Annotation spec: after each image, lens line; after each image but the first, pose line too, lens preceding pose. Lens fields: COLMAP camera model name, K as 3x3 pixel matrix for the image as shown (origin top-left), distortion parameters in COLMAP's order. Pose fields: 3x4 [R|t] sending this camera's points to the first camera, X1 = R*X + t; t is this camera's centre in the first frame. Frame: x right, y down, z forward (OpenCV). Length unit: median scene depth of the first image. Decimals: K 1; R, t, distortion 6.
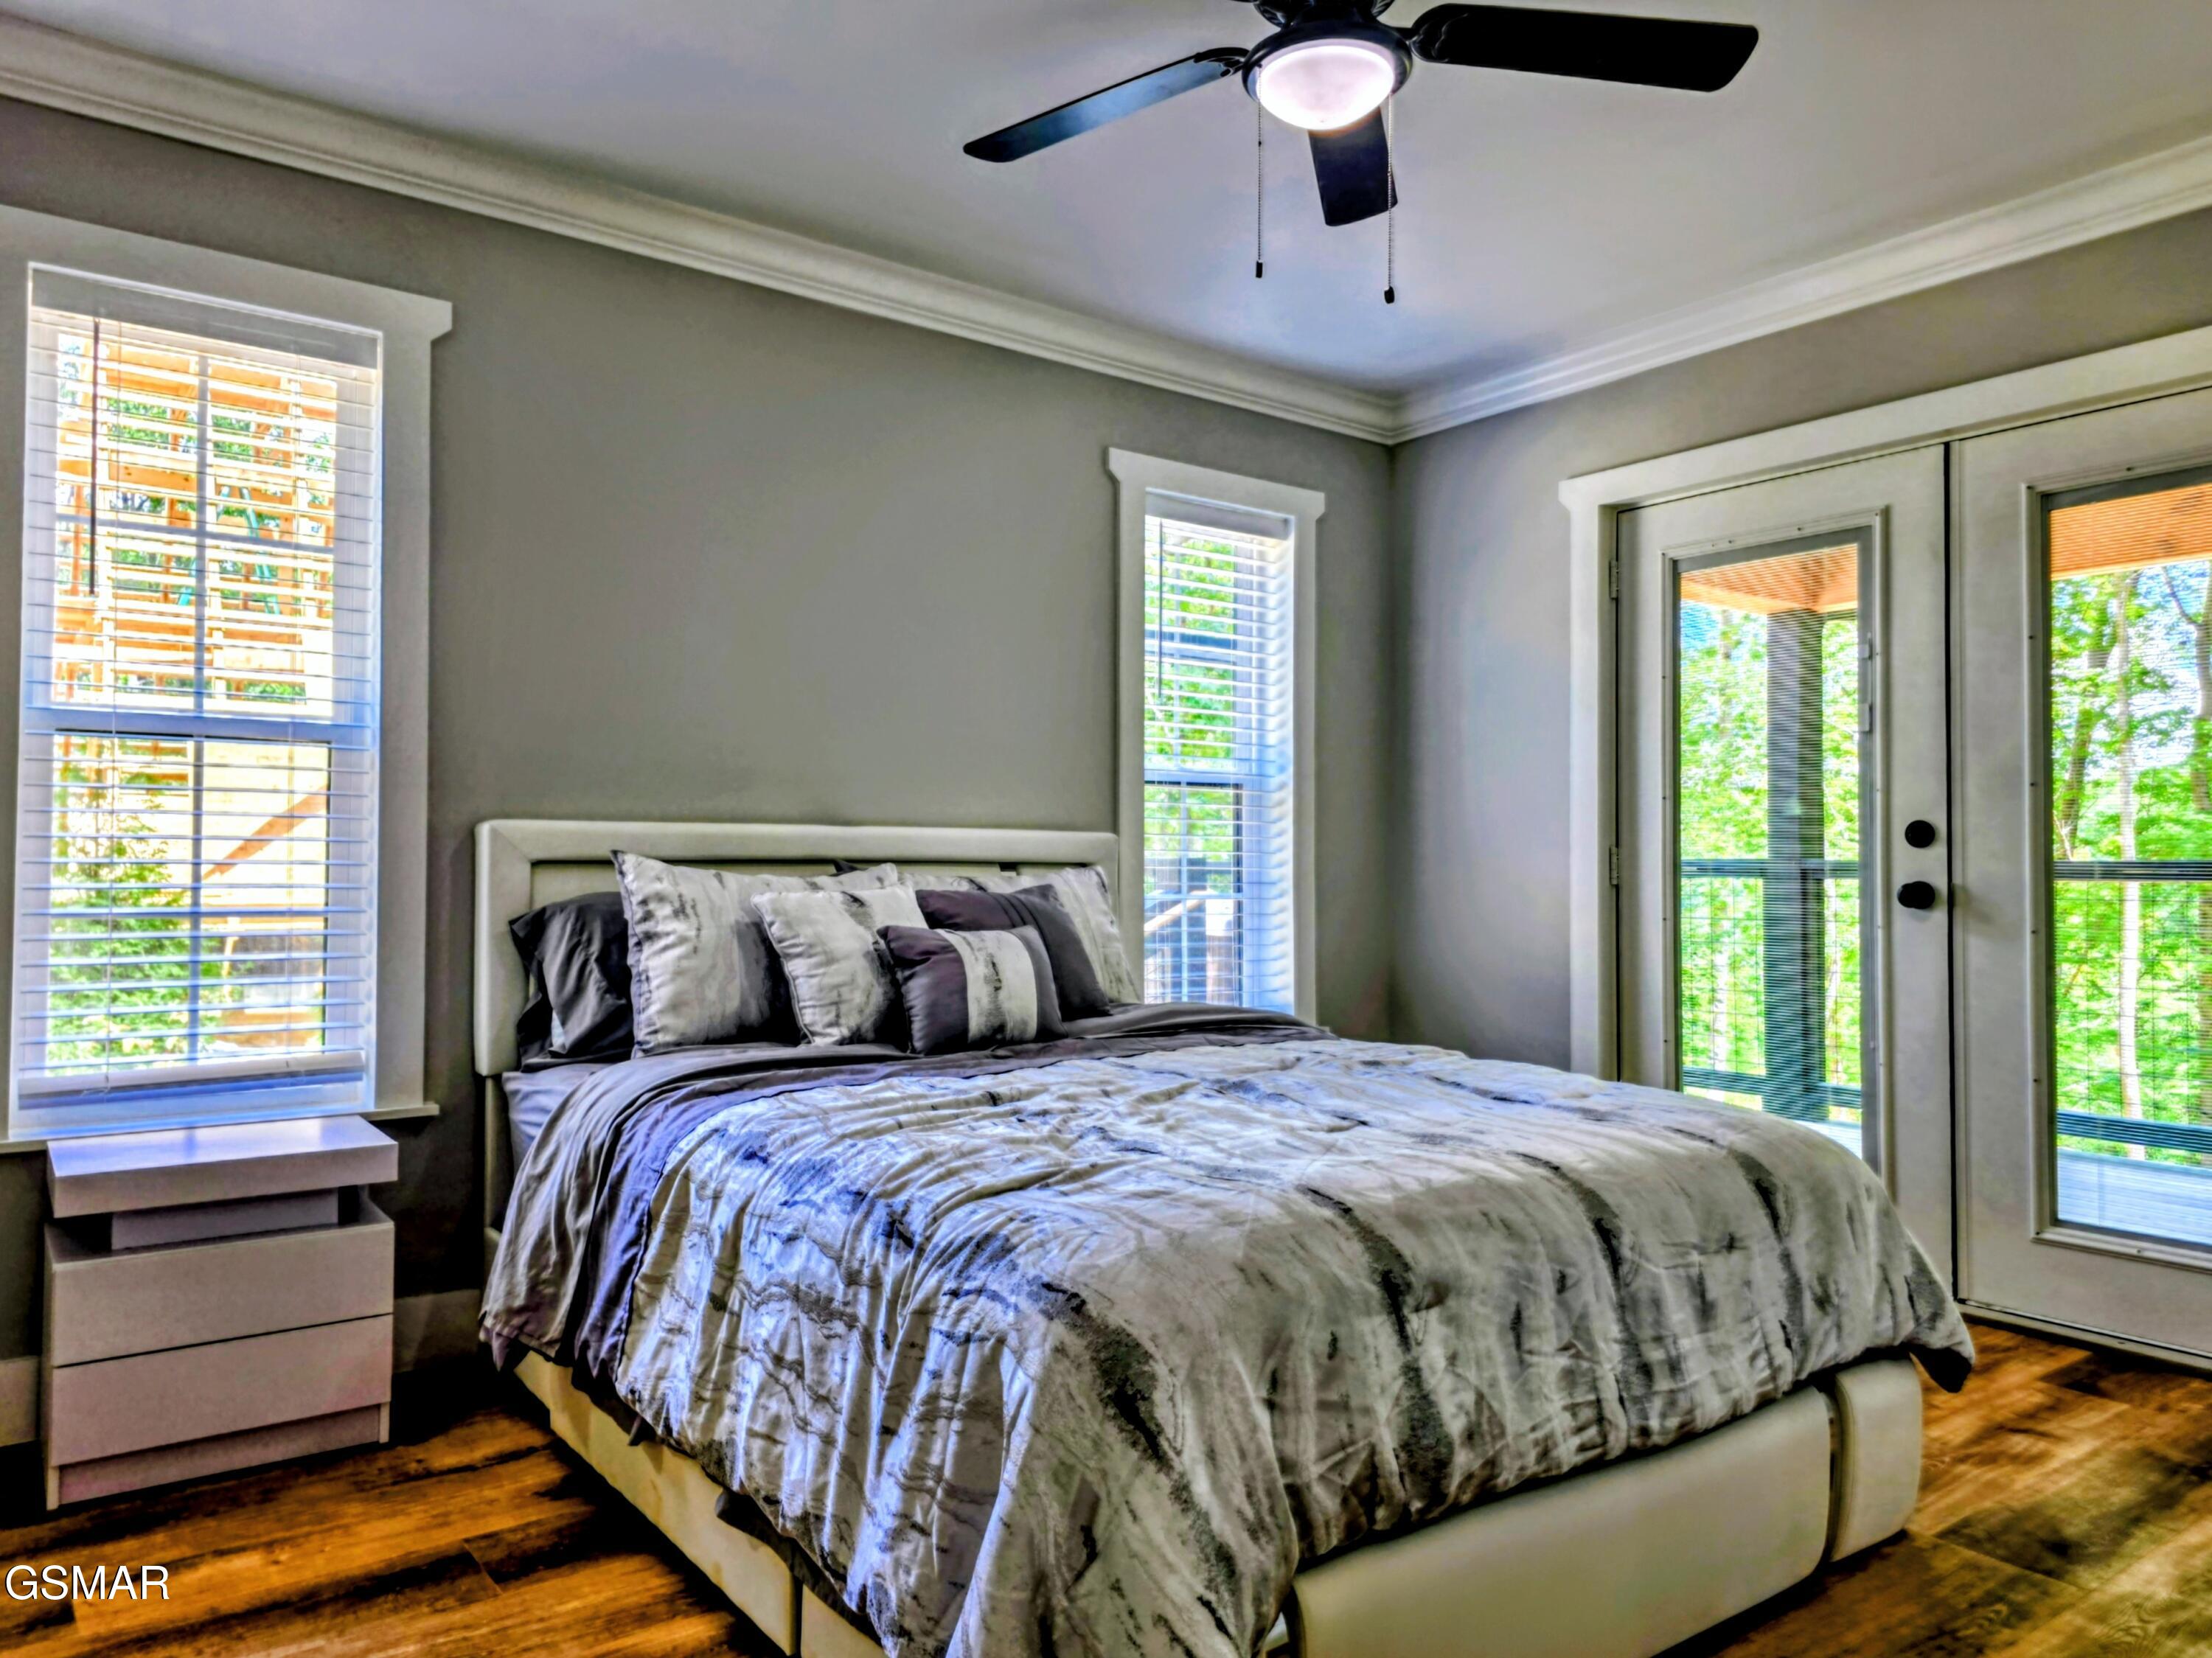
lens RADIAL K [[1501.4, 0, 1126.7], [0, 1501.4, 822.8], [0, 0, 1]] dist [0.042197, -0.025853]
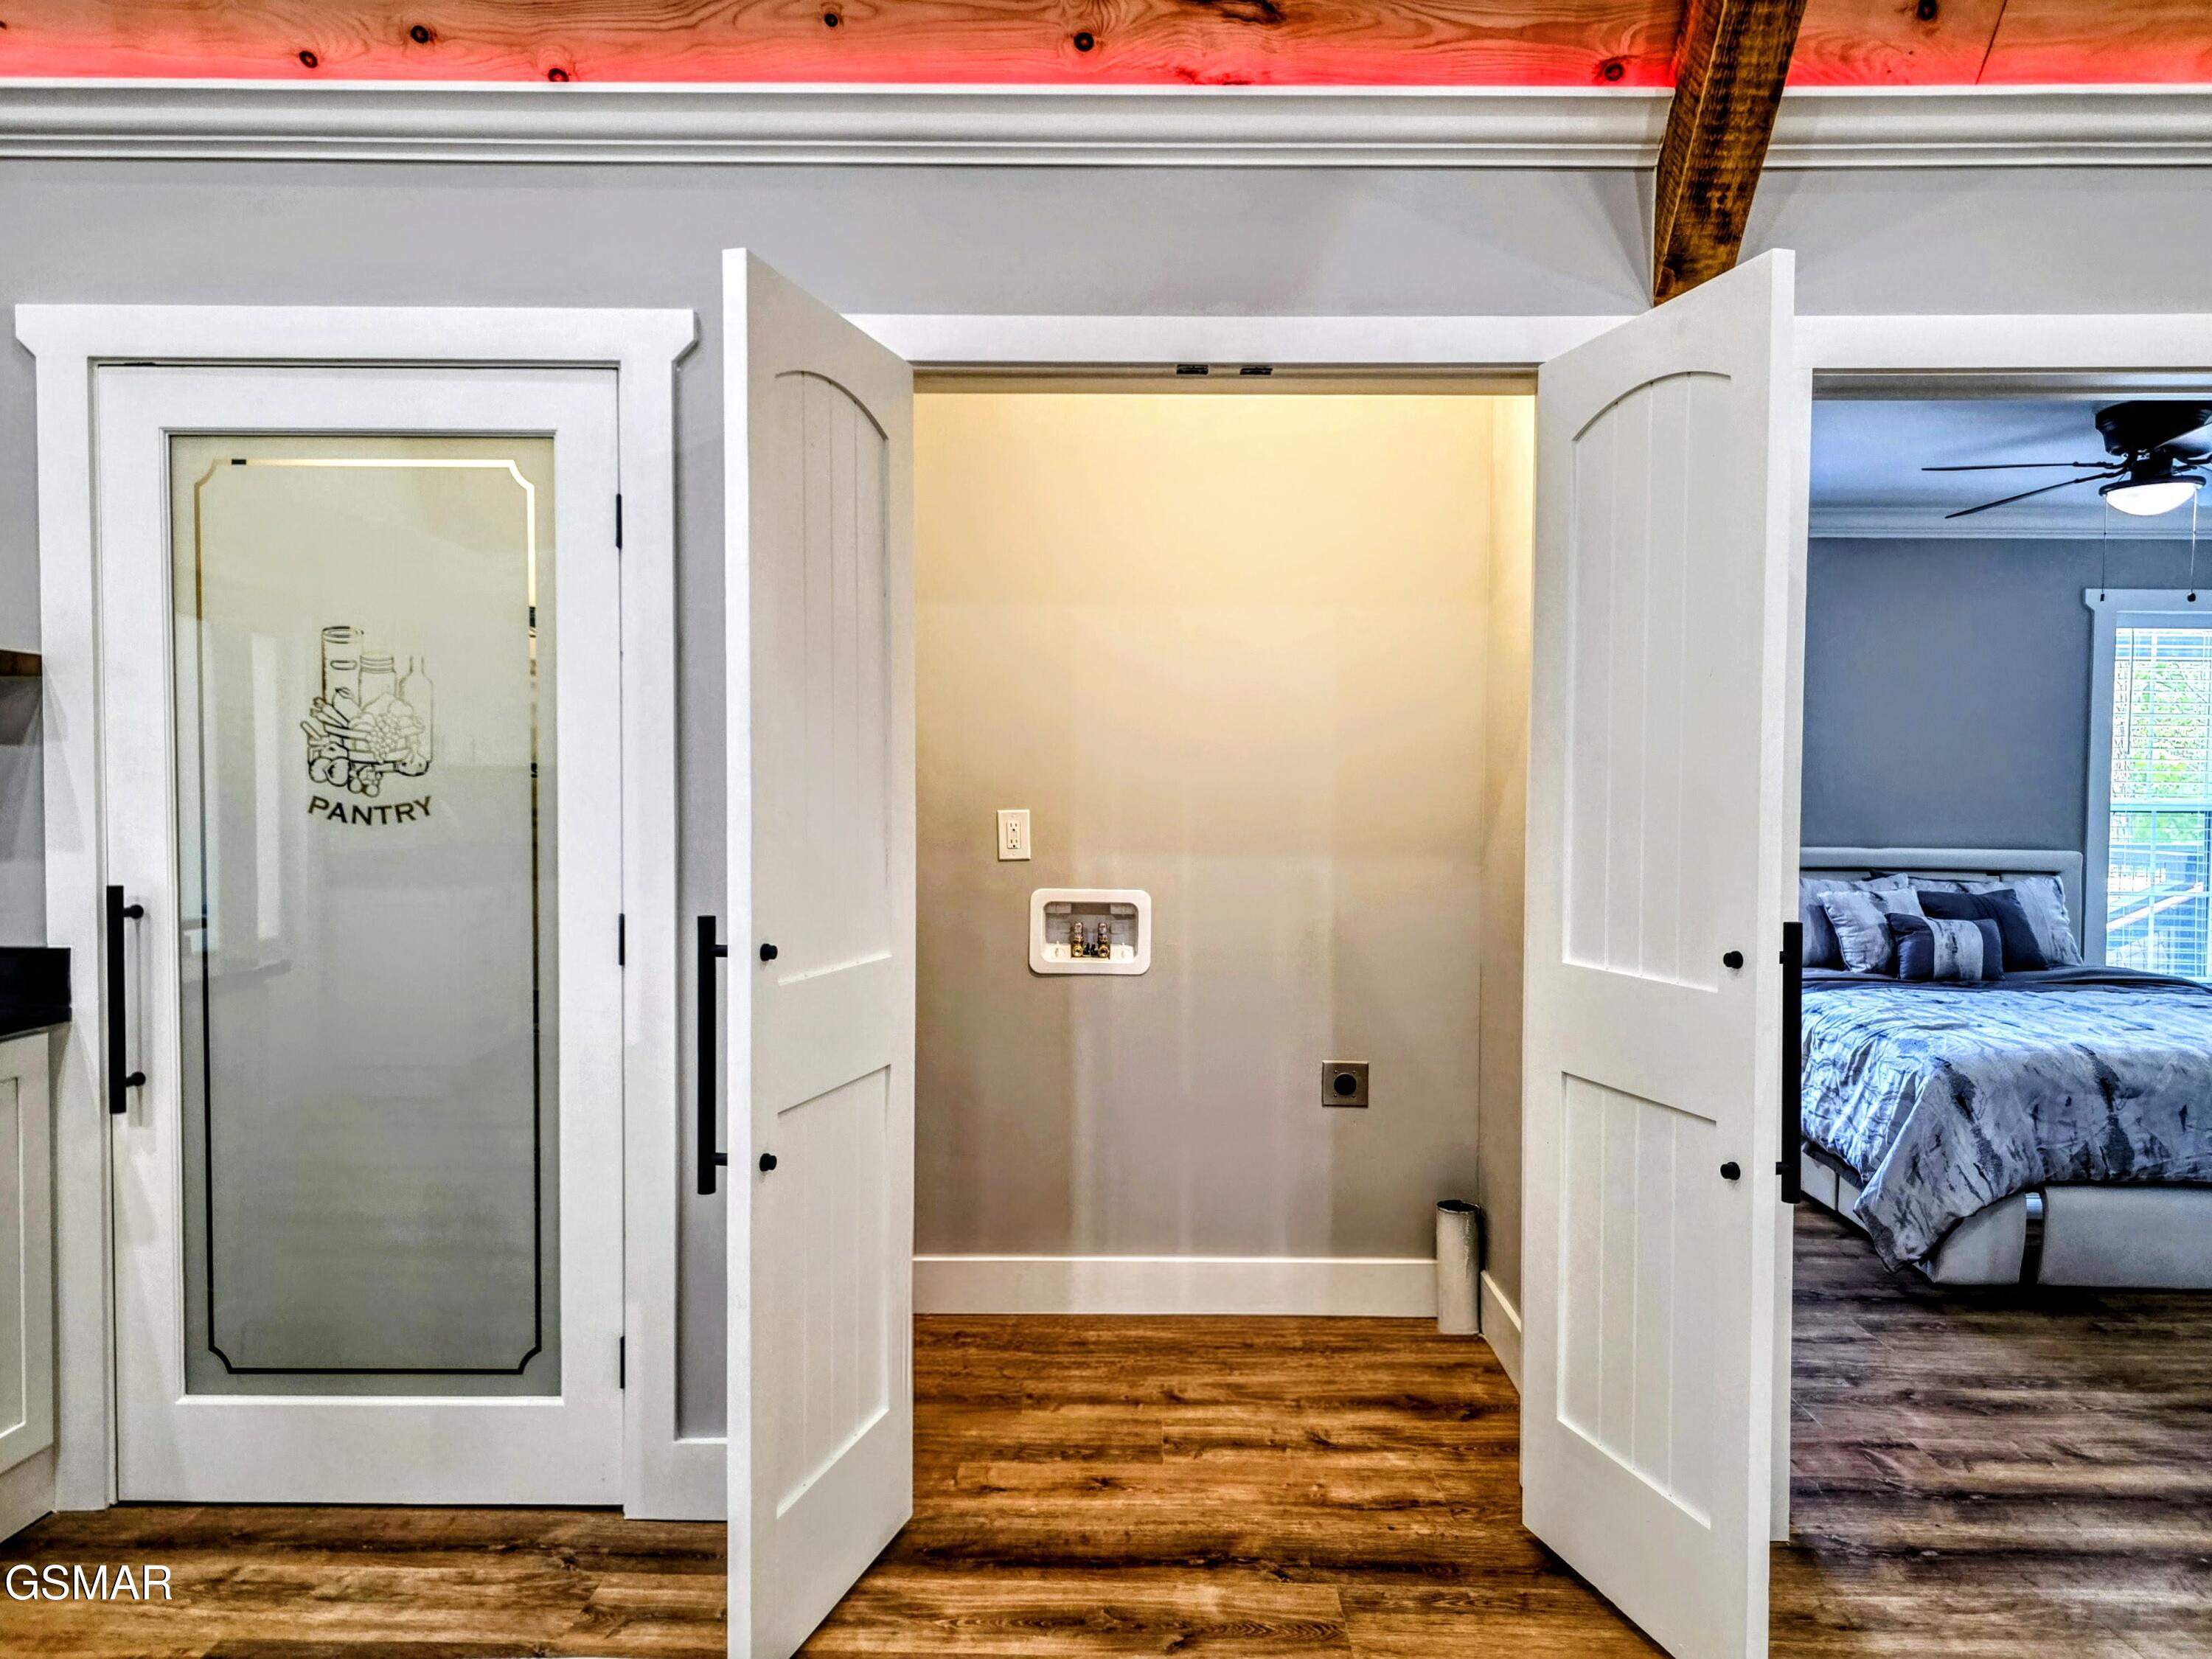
lens RADIAL K [[1501.5, 0, 1126.7], [0, 1501.5, 823.3], [0, 0, 1]] dist [0.042197, -0.025853]
pose [[0.787542, 0.021487, -0.615886, 0.285959], [0.007756, 0.998967, 0.044770, -0.155781], [0.616212, -0.040035, 0.786562, -1.241479]]
